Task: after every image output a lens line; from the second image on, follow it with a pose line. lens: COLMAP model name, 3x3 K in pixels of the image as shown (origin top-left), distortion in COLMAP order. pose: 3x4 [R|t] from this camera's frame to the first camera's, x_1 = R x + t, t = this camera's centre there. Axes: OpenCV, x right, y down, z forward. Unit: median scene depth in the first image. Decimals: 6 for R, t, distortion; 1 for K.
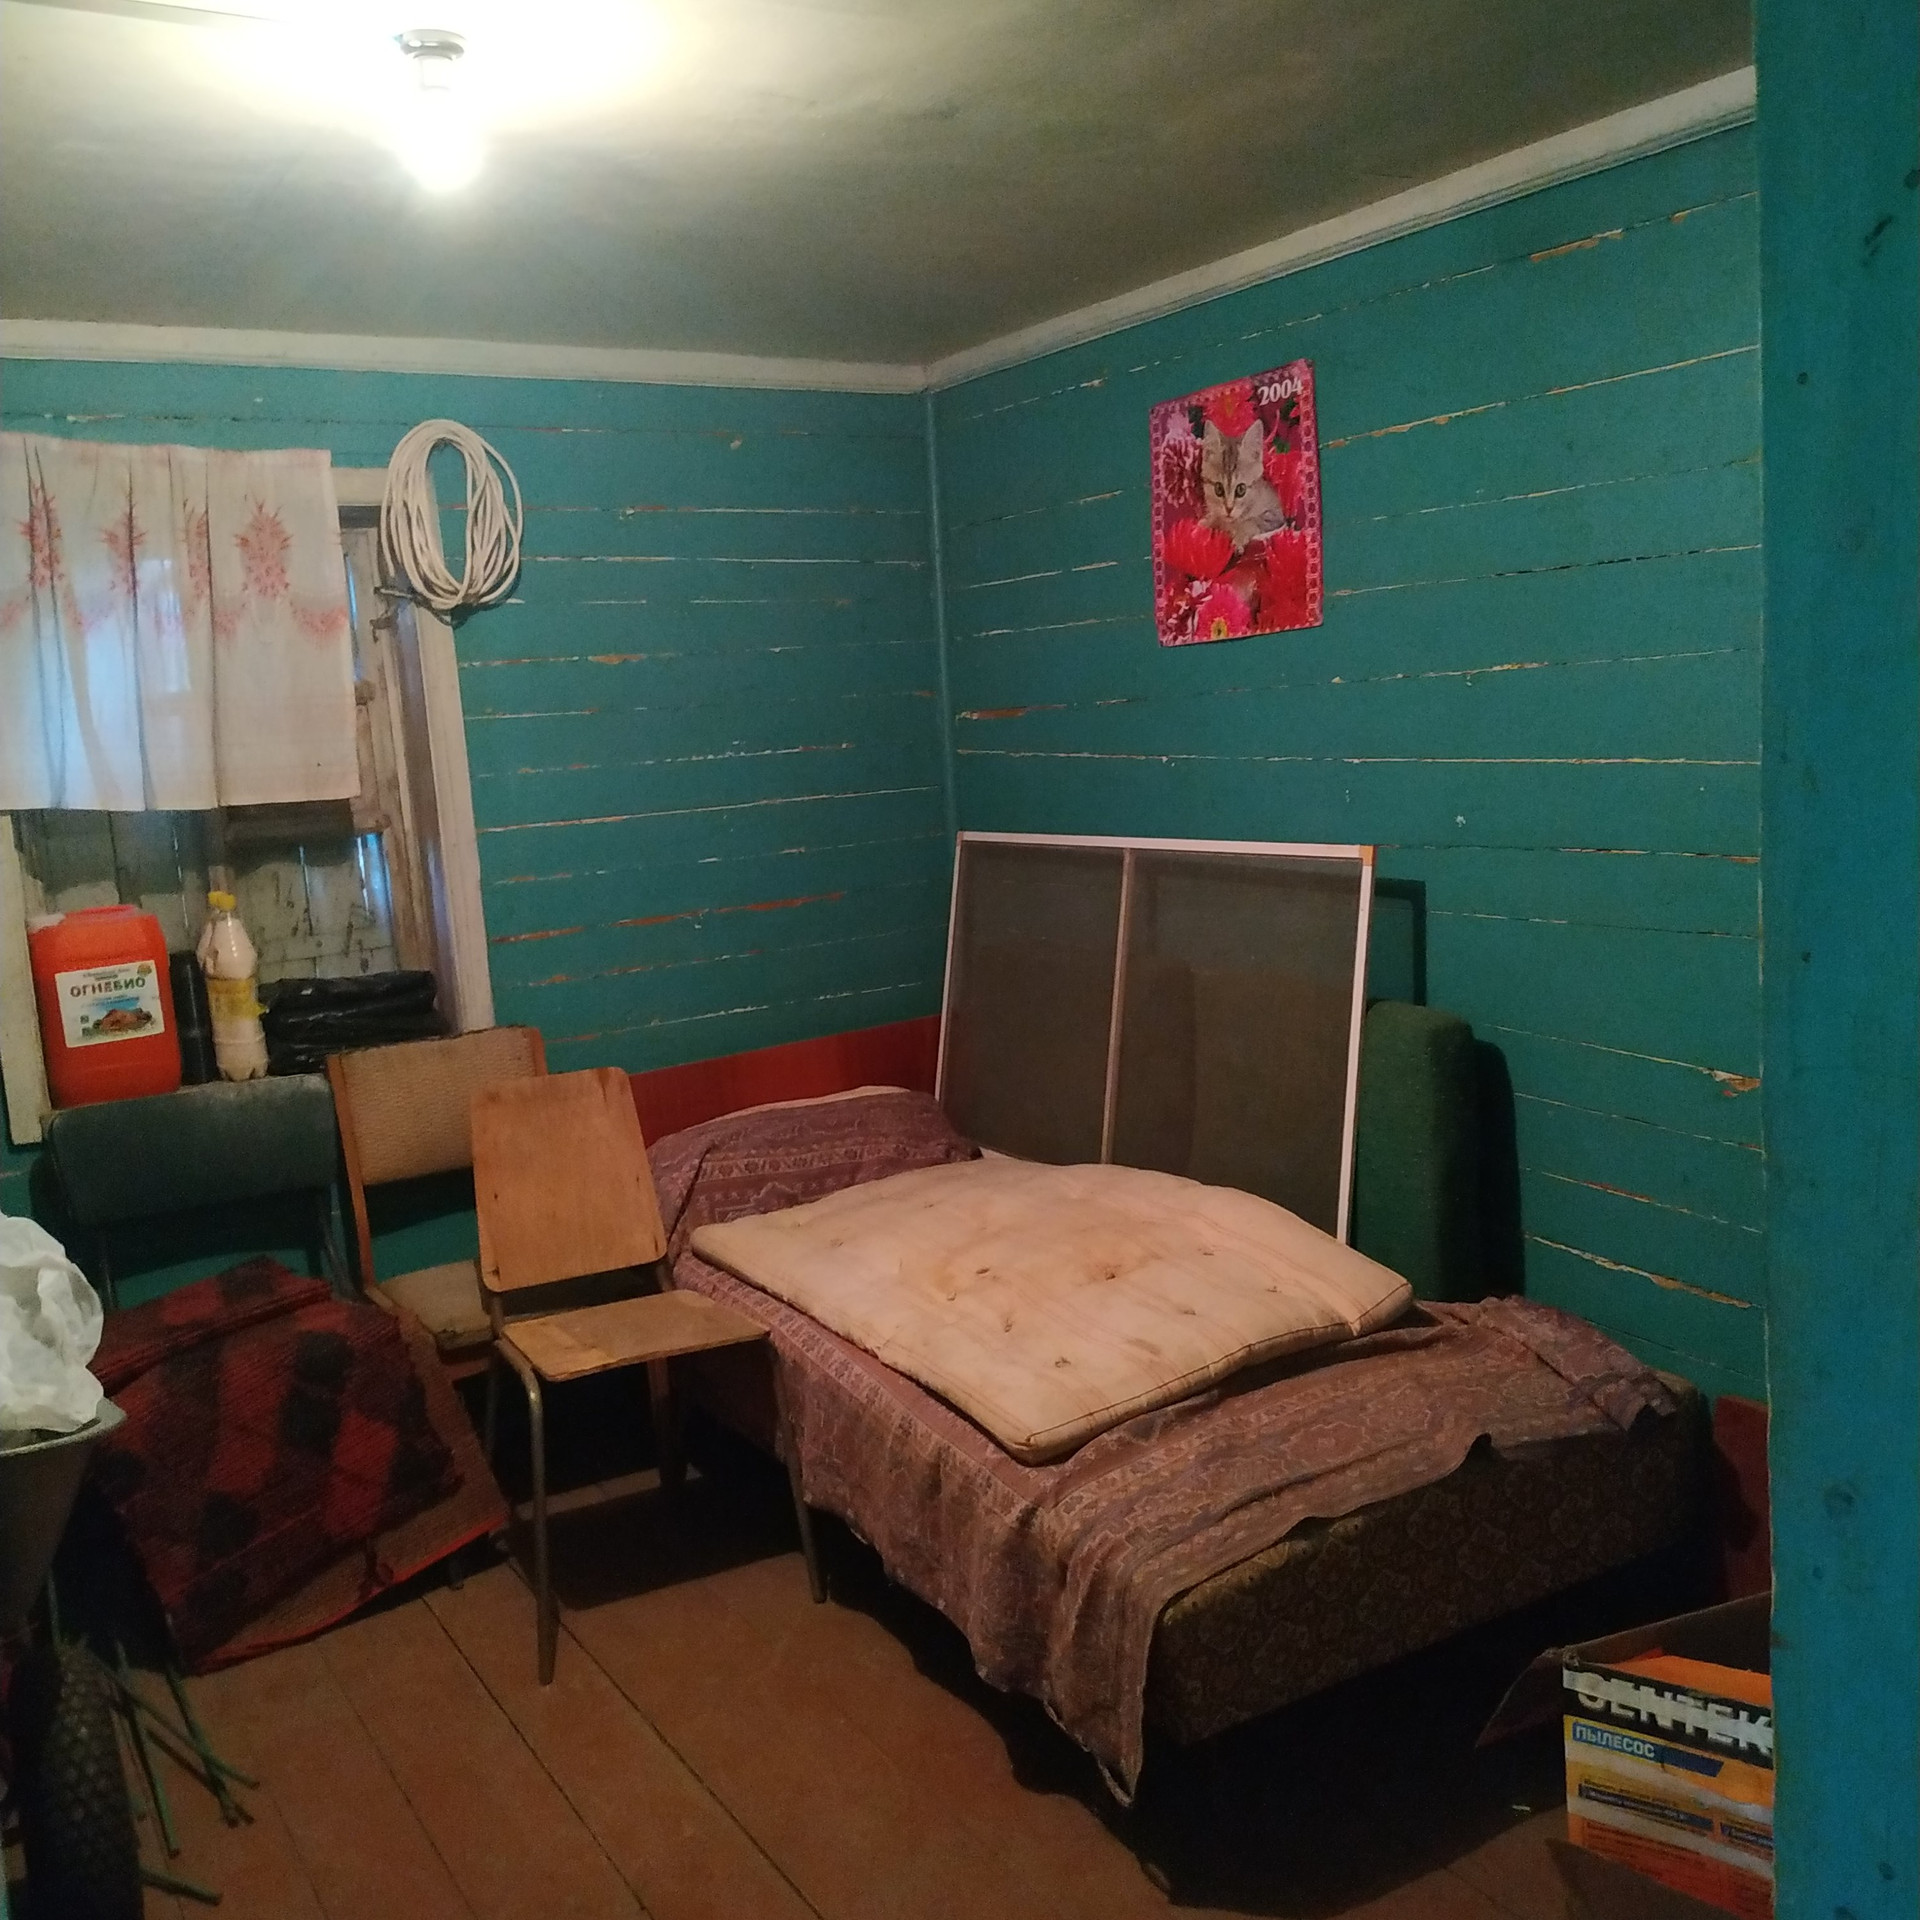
lens RADIAL K [[1948.5, 0, 960.0], [0, 1948.5, 960.0], [0, 0, 1]] dist [0.067723, -0.327476]
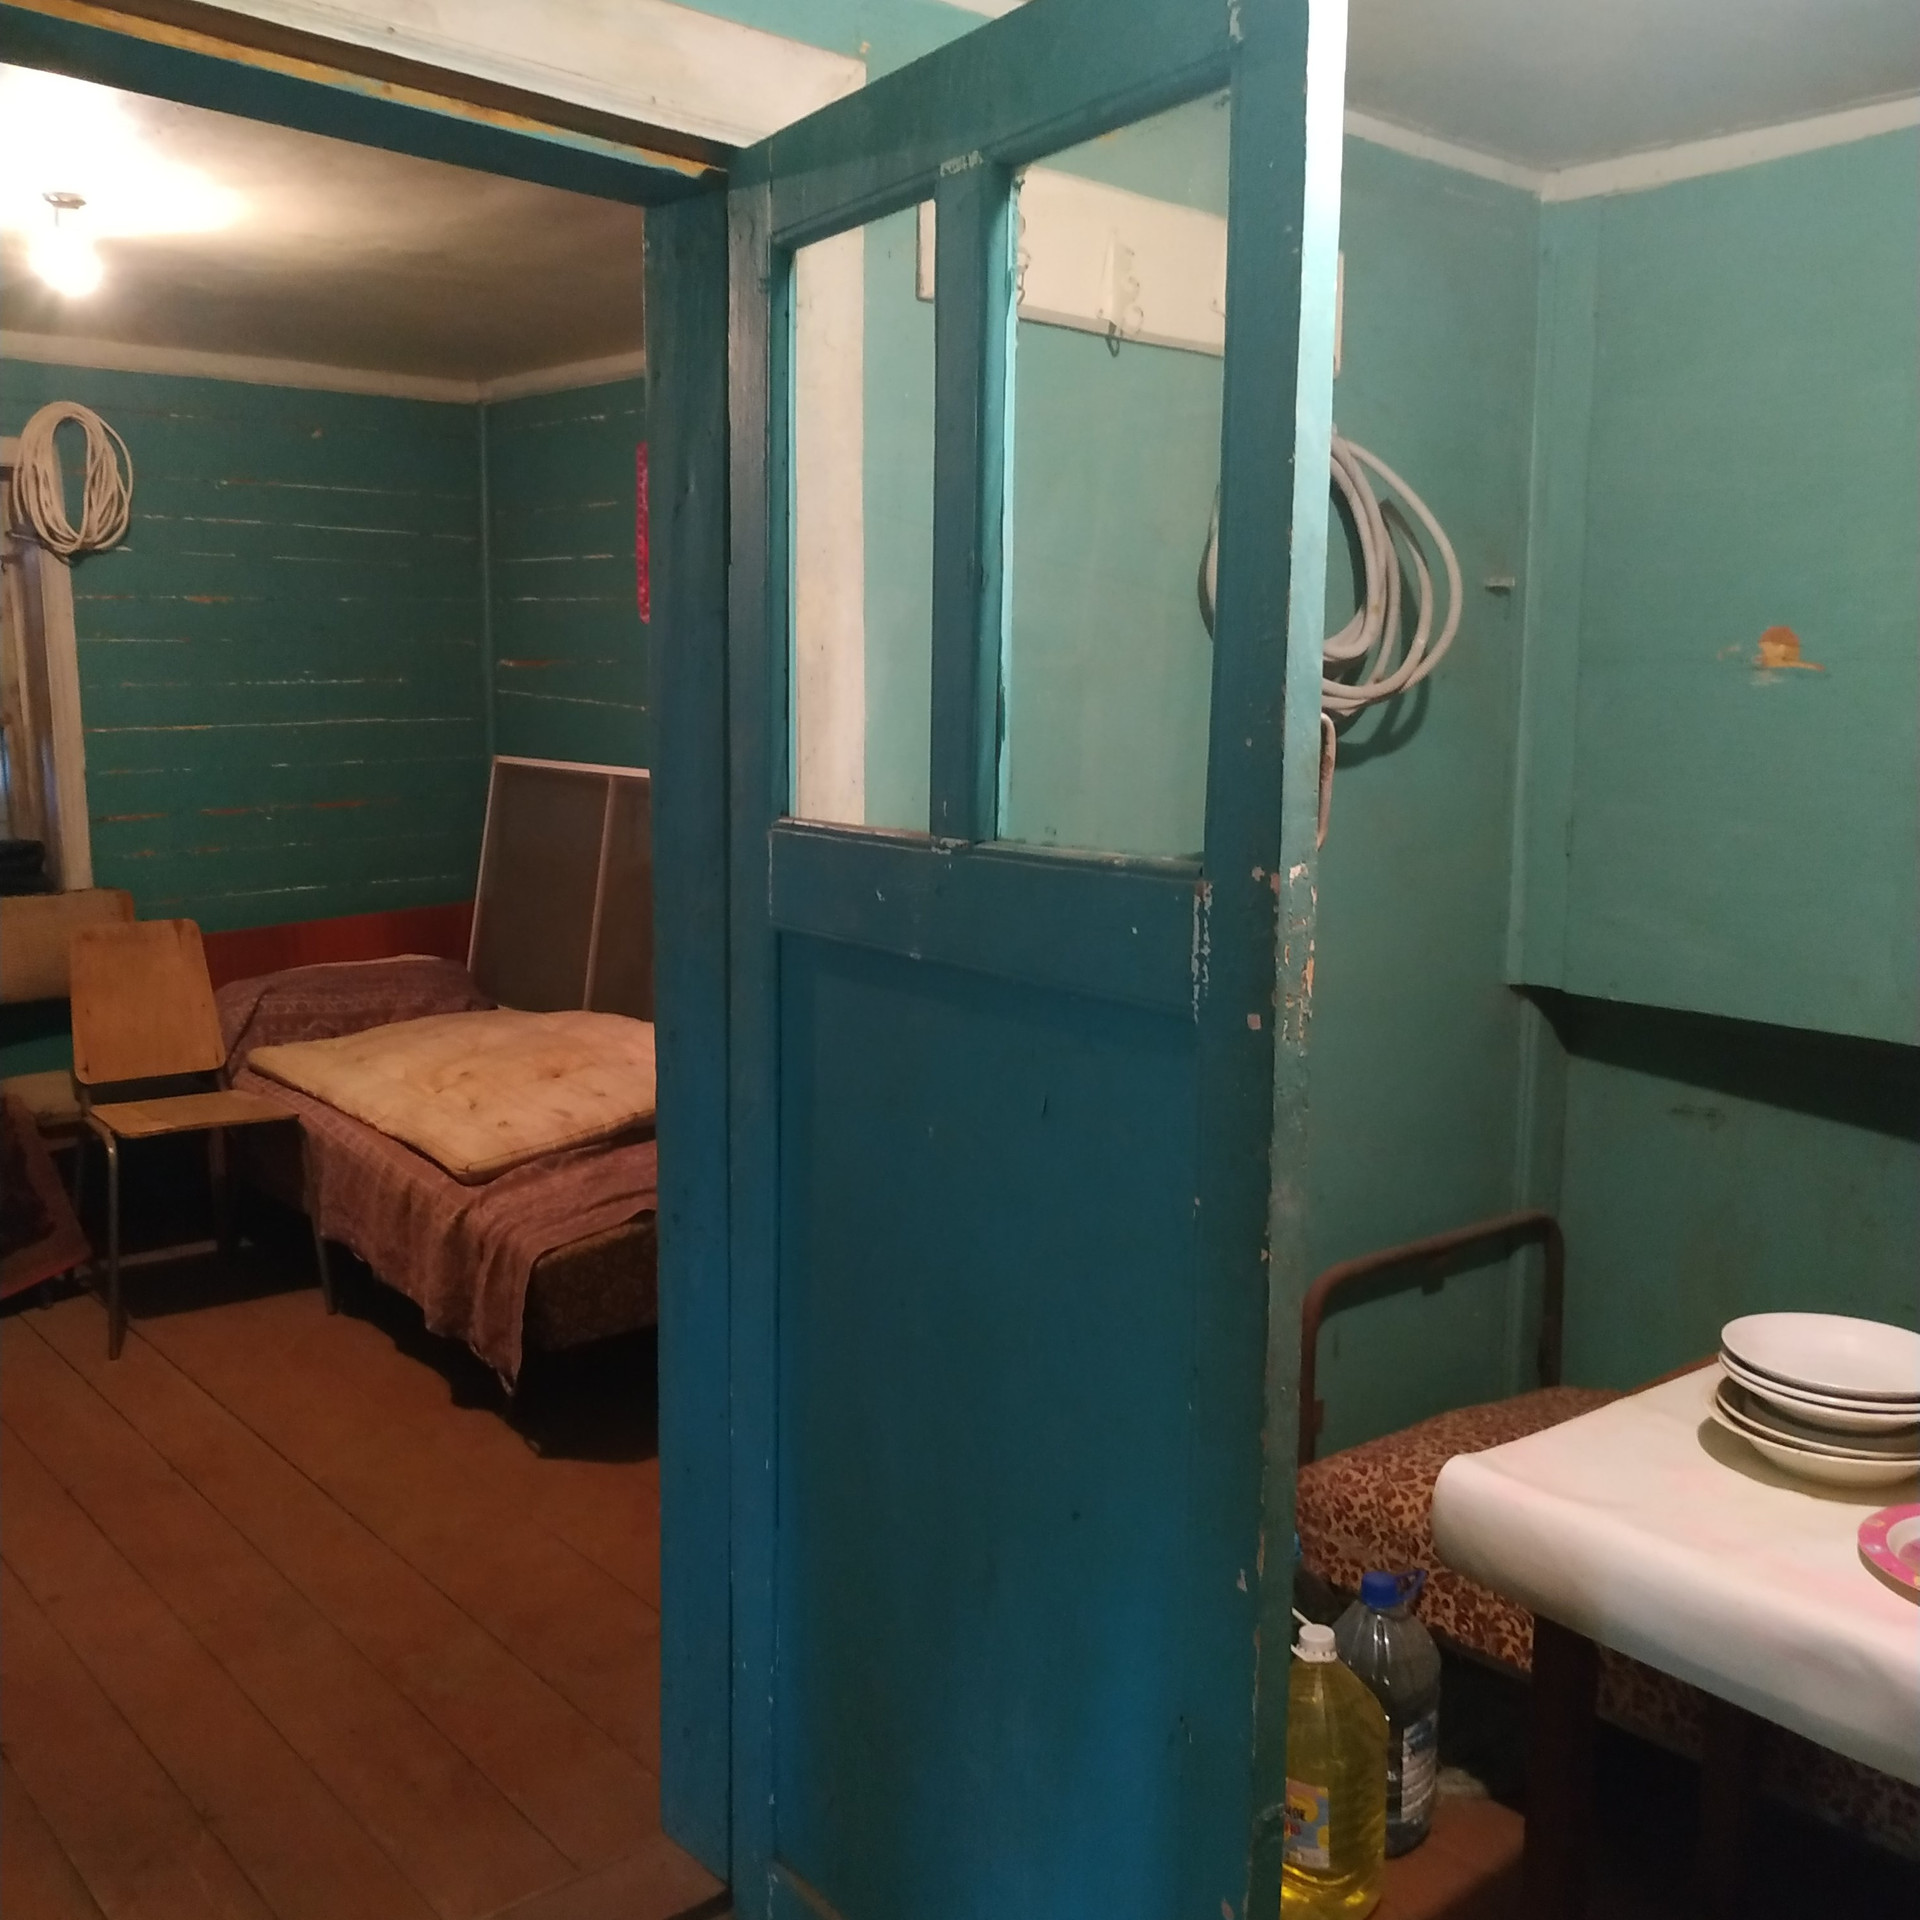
lens RADIAL K [[1864.7, 0, 960.4], [0, 1864.7, 927.6], [0, 0, 1]] dist [-0.001178, -0.084640]
pose [[0.980101, 0.036866, 0.195045, 0.090008], [-0.039572, 0.999167, 0.009996, 0.029798], [-0.194514, -0.017515, 0.980743, -0.327988]]
